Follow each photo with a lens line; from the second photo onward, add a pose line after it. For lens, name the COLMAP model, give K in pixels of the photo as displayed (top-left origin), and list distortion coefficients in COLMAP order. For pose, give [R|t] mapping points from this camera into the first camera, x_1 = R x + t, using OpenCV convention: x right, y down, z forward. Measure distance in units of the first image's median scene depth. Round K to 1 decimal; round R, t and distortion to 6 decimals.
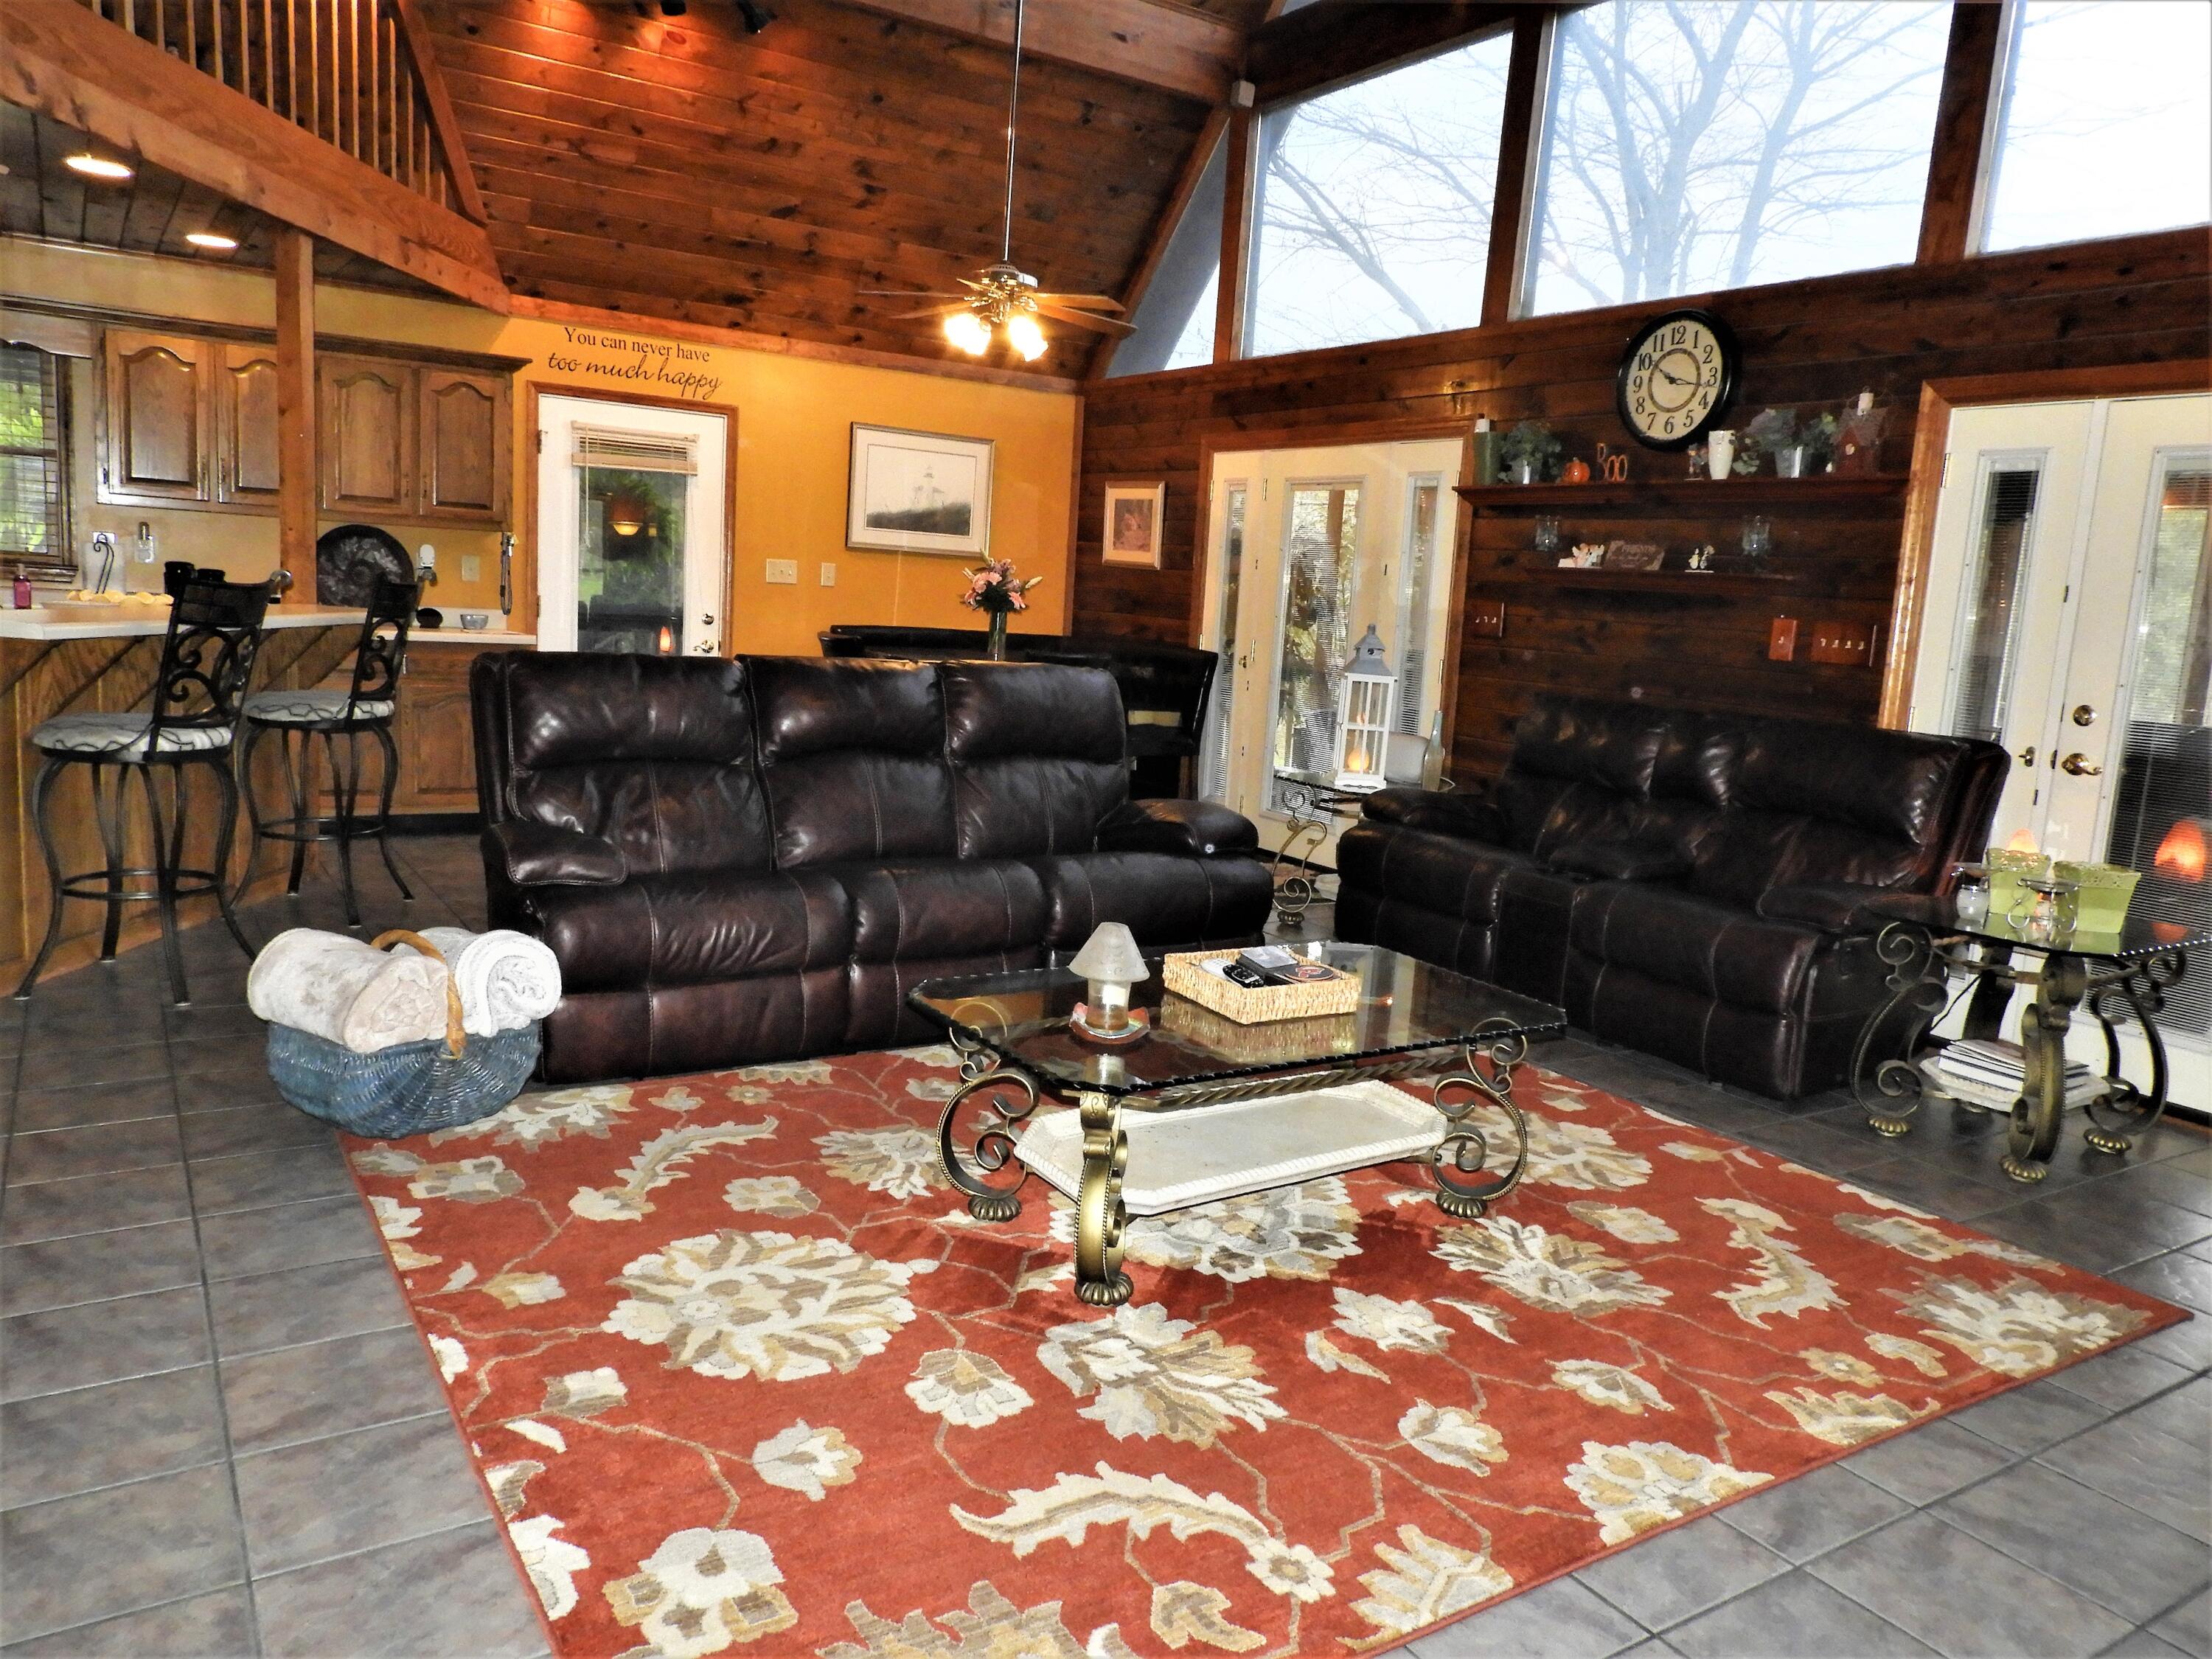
lens RADIAL K [[1569.0, 0, 1101.9], [0, 1569.0, 830.7], [0, 0, 1]] dist [-0.000194, 0.006965]
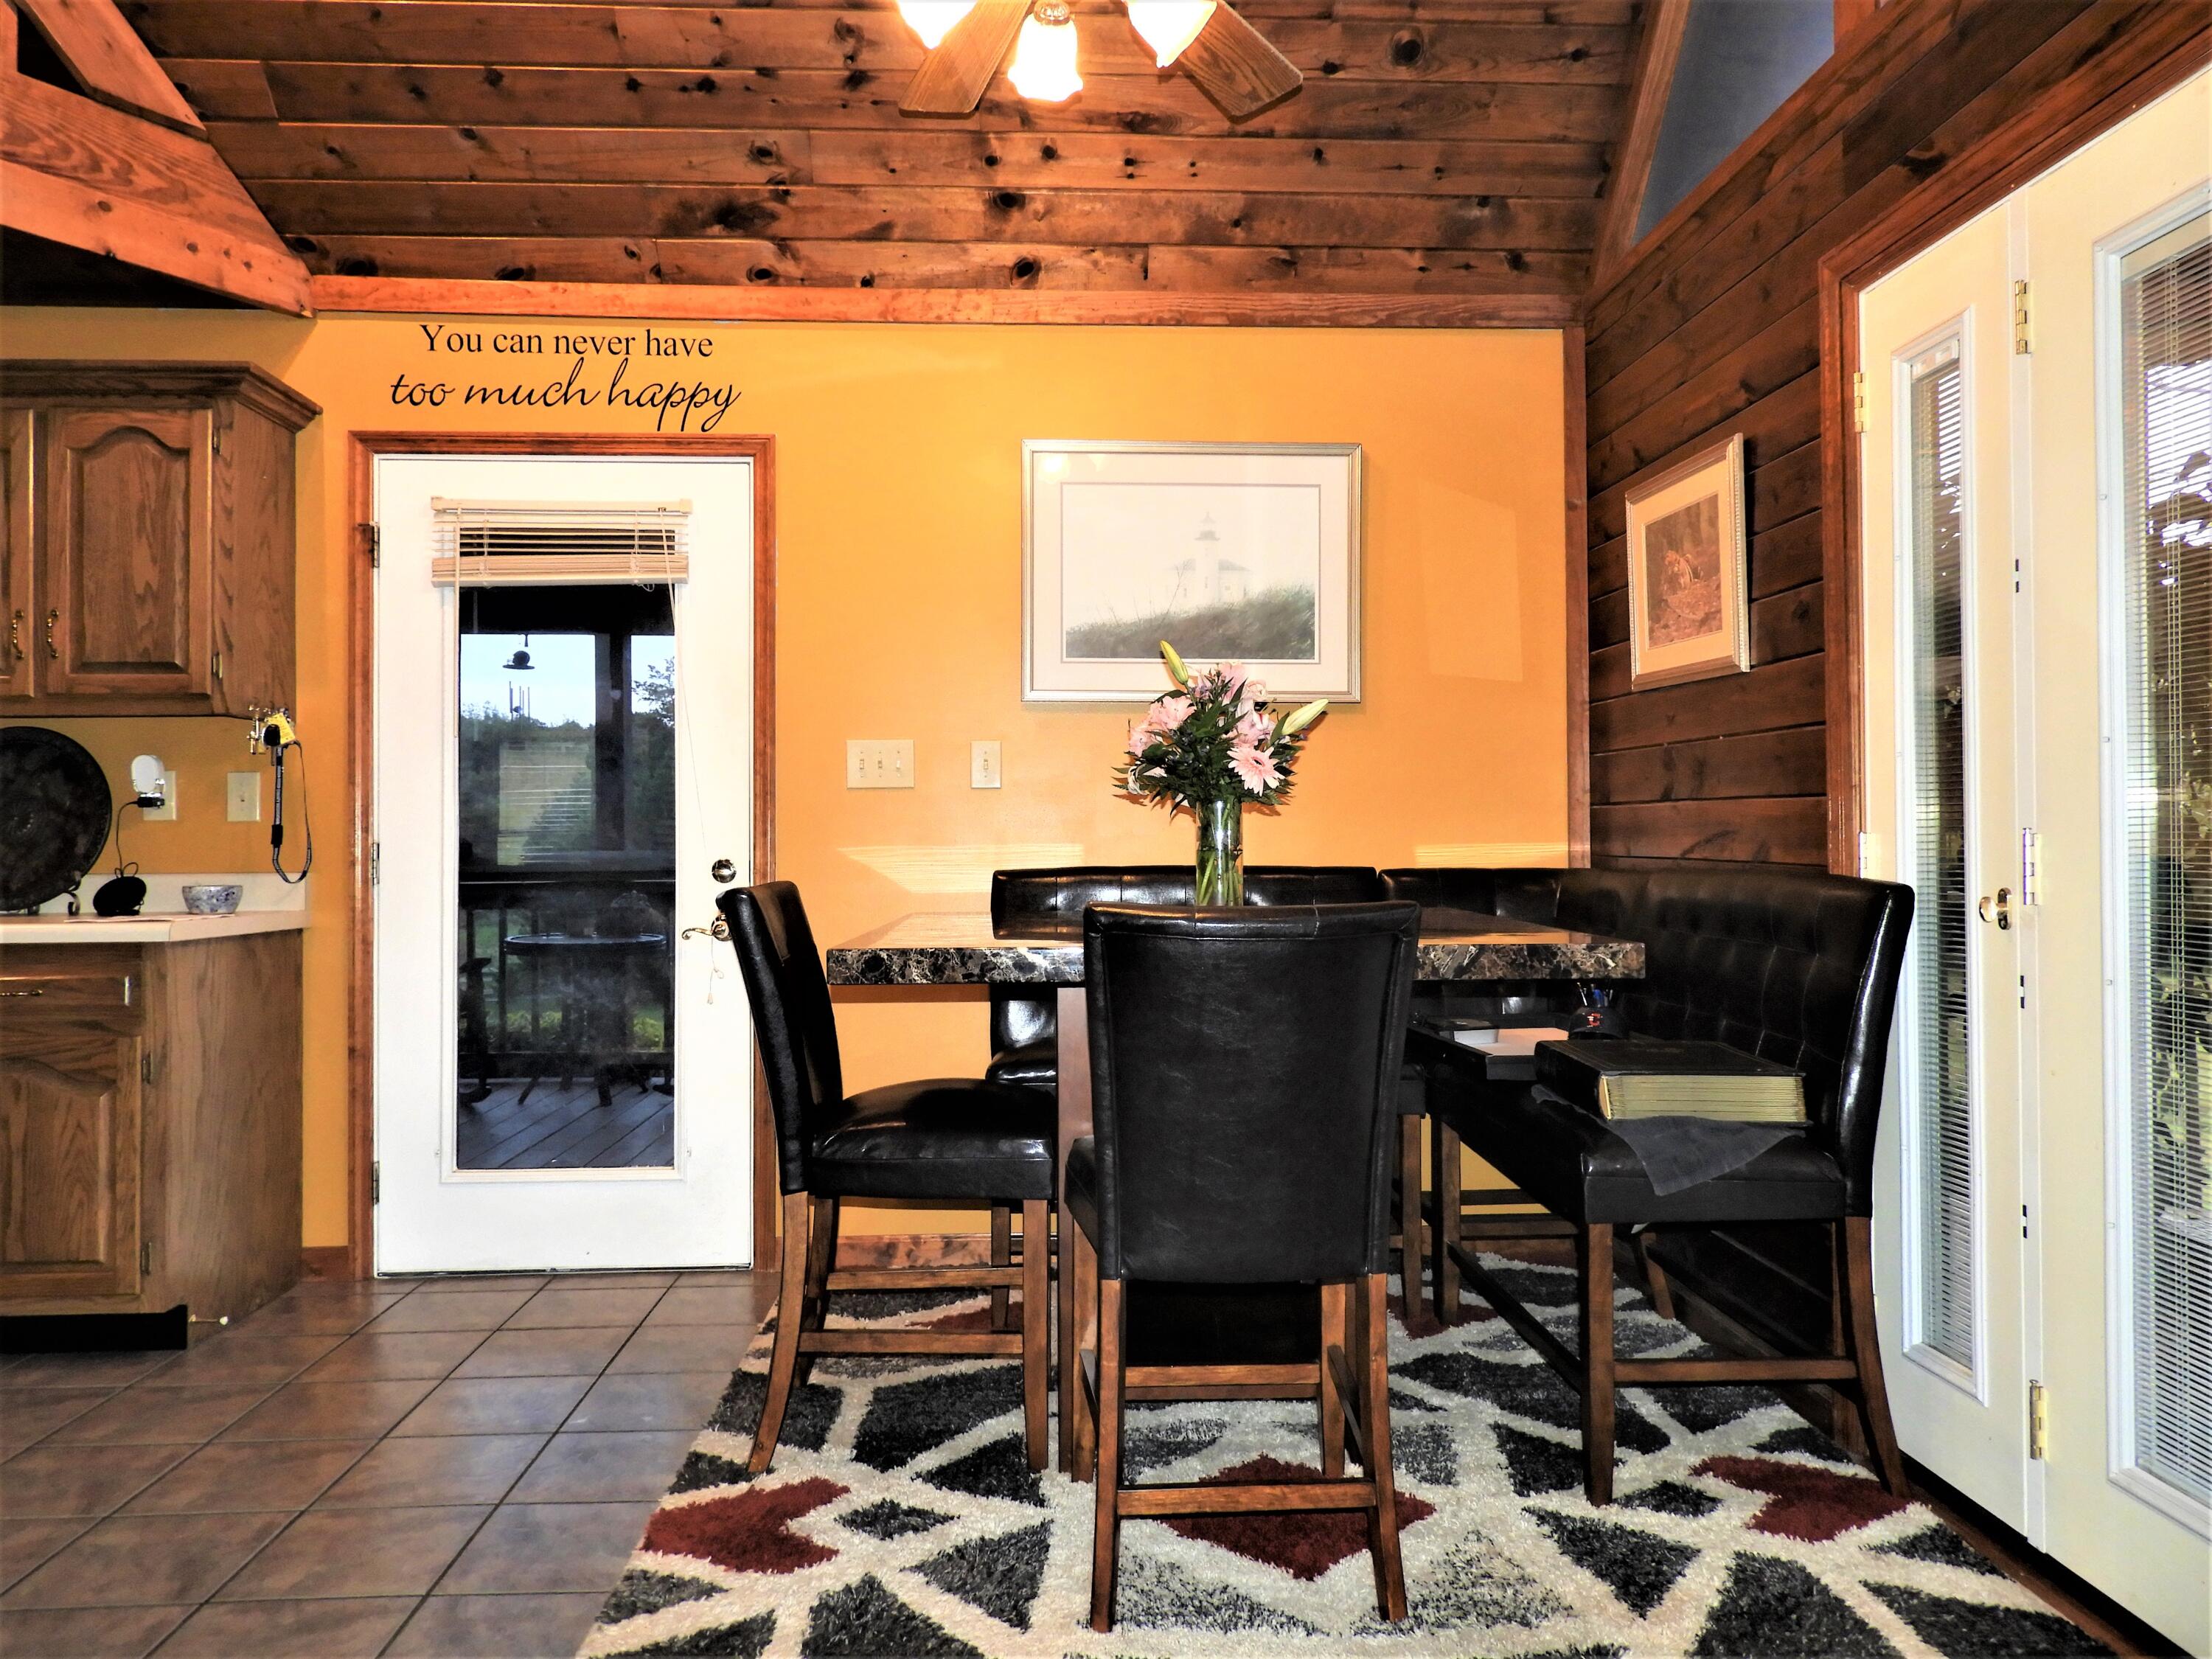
lens RADIAL K [[1569.0, 0, 1110.0], [0, 1569.0, 814.1], [0, 0, 1]] dist [-0.000194, 0.006965]
pose [[0.864578, -0.072772, -0.497201, 0.093894], [-0.019134, 0.983973, -0.177288, -0.071658], [0.502134, 0.162793, 0.849329, 0.668644]]
